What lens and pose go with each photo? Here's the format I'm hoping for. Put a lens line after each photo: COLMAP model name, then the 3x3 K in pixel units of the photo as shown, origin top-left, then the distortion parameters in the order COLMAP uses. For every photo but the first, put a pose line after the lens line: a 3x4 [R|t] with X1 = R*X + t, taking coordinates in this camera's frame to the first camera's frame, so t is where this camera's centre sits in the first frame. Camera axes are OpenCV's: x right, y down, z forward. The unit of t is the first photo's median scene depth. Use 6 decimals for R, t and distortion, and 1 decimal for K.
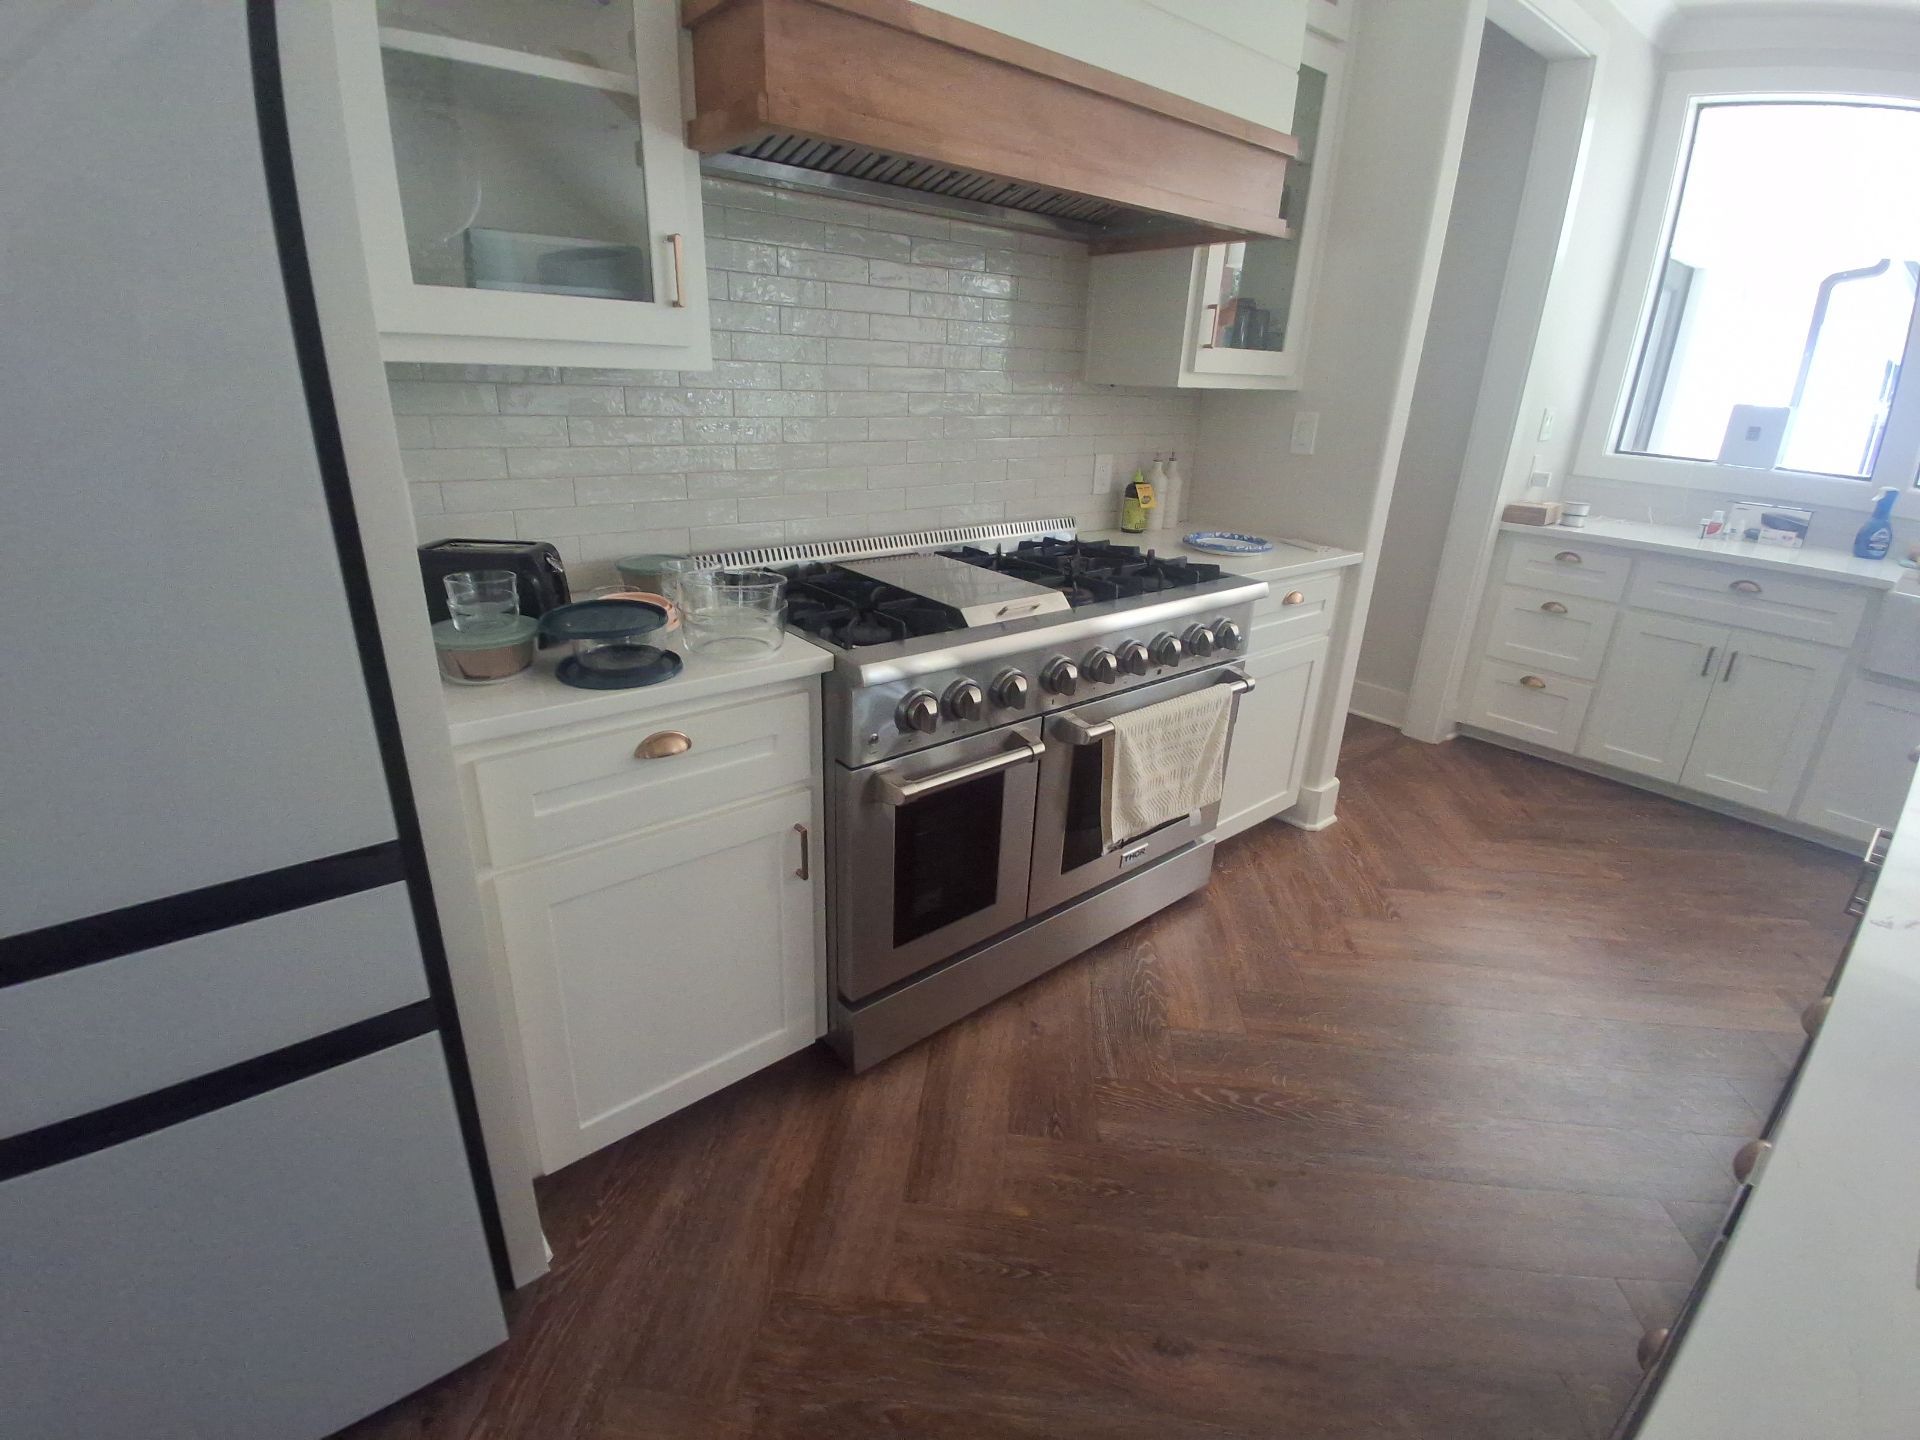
lens RADIAL K [[869.3, 0, 961.2], [0, 869.3, 707.9], [0, 0, 1]] dist [0.011564, -0.024091]
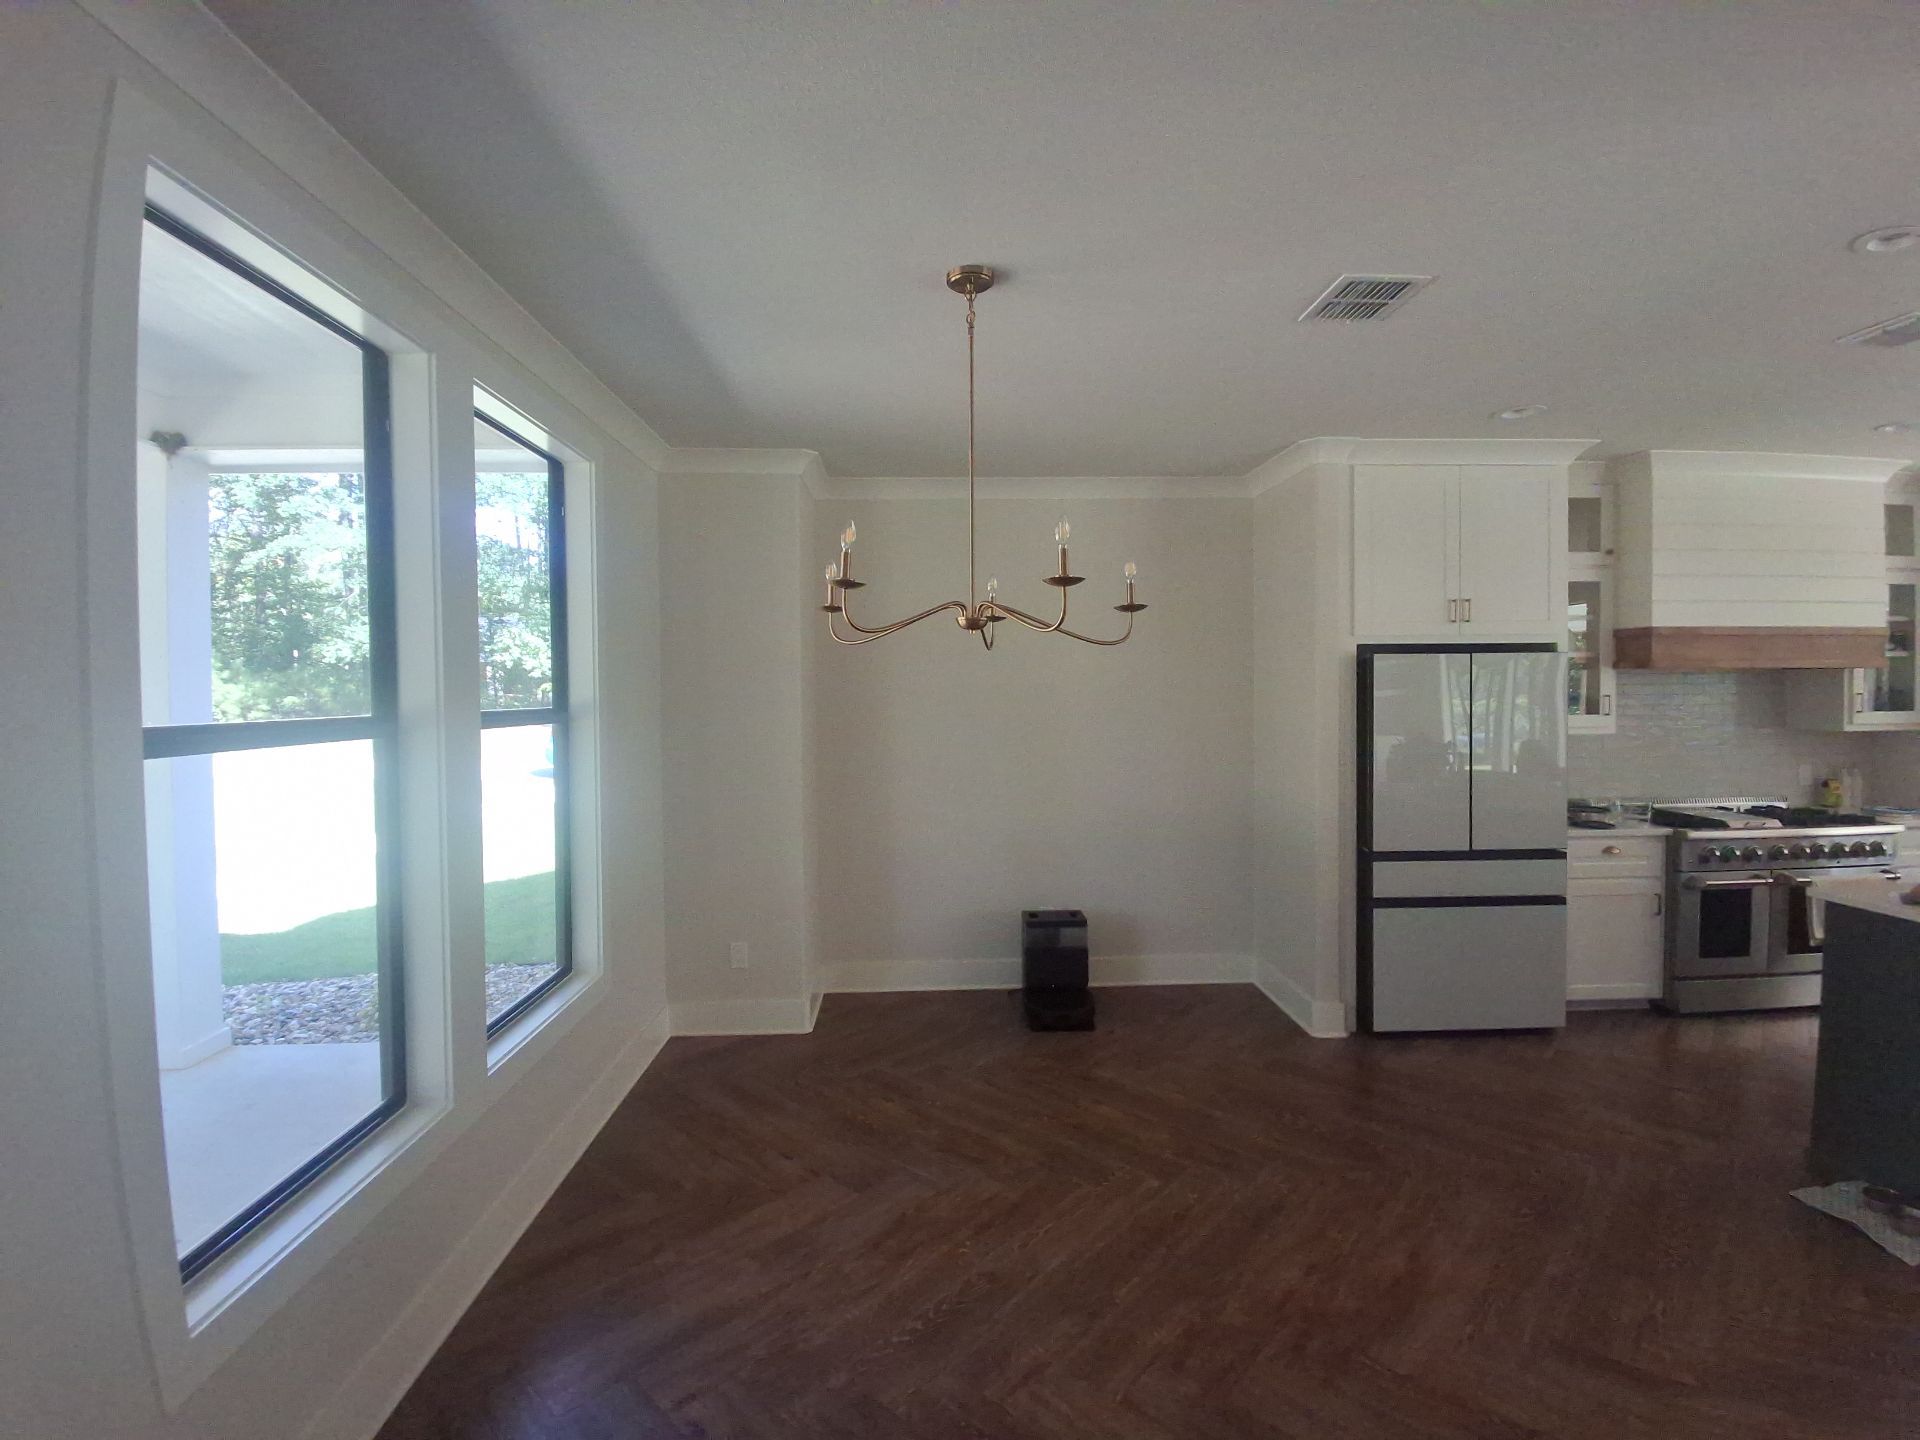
lens RADIAL K [[867.2, 0, 960.8], [0, 867.2, 706.5], [0, 0, 1]] dist [0.026817, -0.039630]
pose [[0.791292, -0.031365, -0.610634, -0.146247], [-0.184092, 0.940122, -0.286845, 0.472568], [0.583067, 0.339391, 0.738137, -1.517607]]
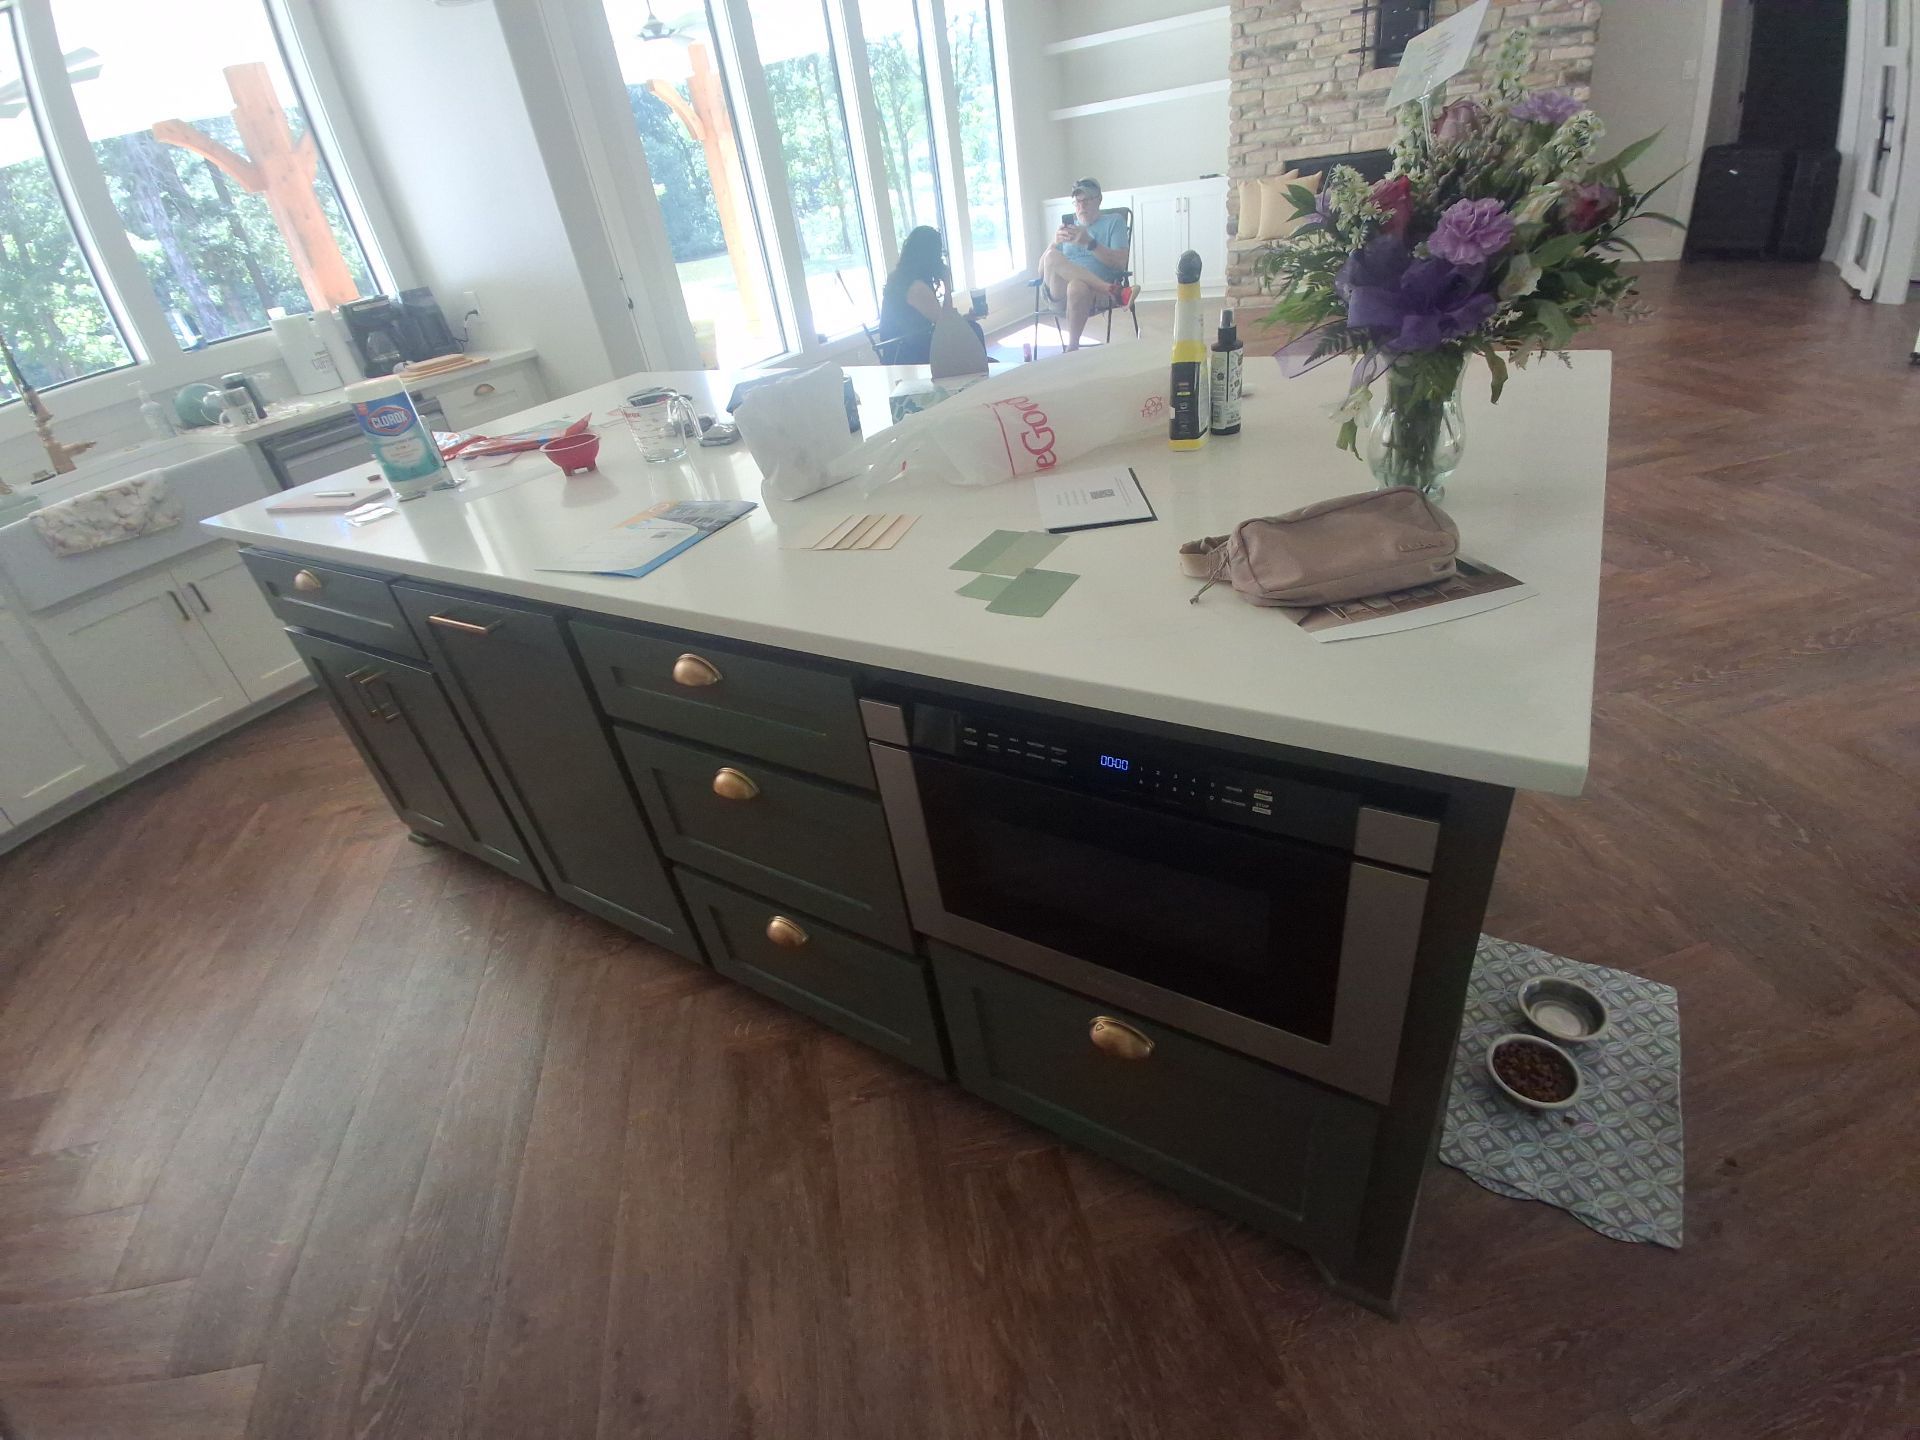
lens RADIAL K [[882.4, 0, 943.7], [0, 882.4, 714.6], [0, 0, 1]] dist [0.027517, -0.039541]
pose [[-0.314576, -0.499391, 0.807249, -0.091176], [0.459723, 0.663879, 0.589847, -0.078608], [-0.830480, 0.556662, 0.020741, 0.228209]]
